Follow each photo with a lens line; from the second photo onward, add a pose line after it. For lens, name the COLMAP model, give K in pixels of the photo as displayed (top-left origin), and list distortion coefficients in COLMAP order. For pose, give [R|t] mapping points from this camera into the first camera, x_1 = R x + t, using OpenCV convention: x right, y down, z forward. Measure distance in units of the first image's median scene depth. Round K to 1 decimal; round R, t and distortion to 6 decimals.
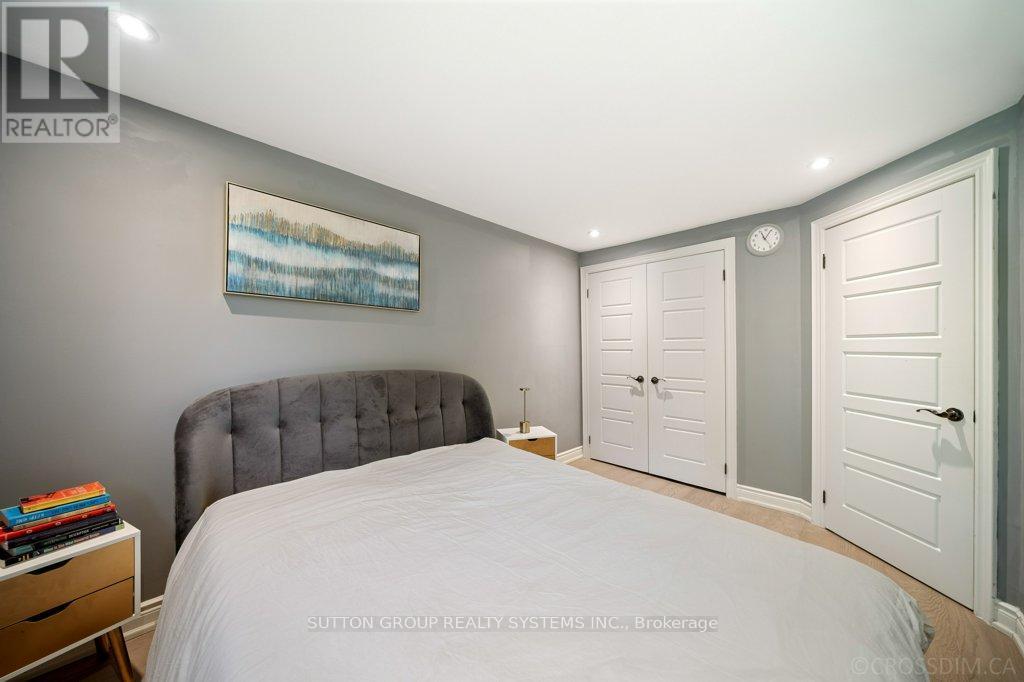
lens RADIAL K [[353.5, 0, 512.9], [0, 353.5, 348.1], [0, 0, 1]] dist [0.000690, 0.000020]
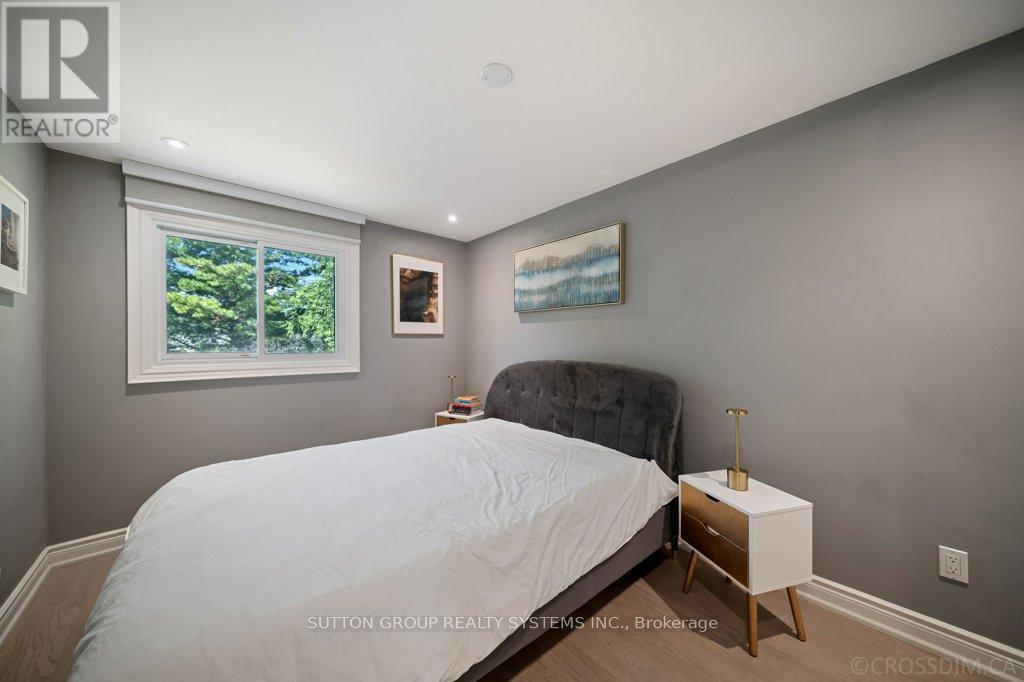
lens RADIAL K [[353.5, 0, 512.9], [0, 353.5, 343.7], [0, 0, 1]] dist [0.000690, 0.000020]
pose [[-0.062564, -0.009056, -0.998000, 0.810651], [0.003785, 0.999949, -0.009311, 0.016969], [0.998034, -0.004360, -0.062527, 0.881654]]
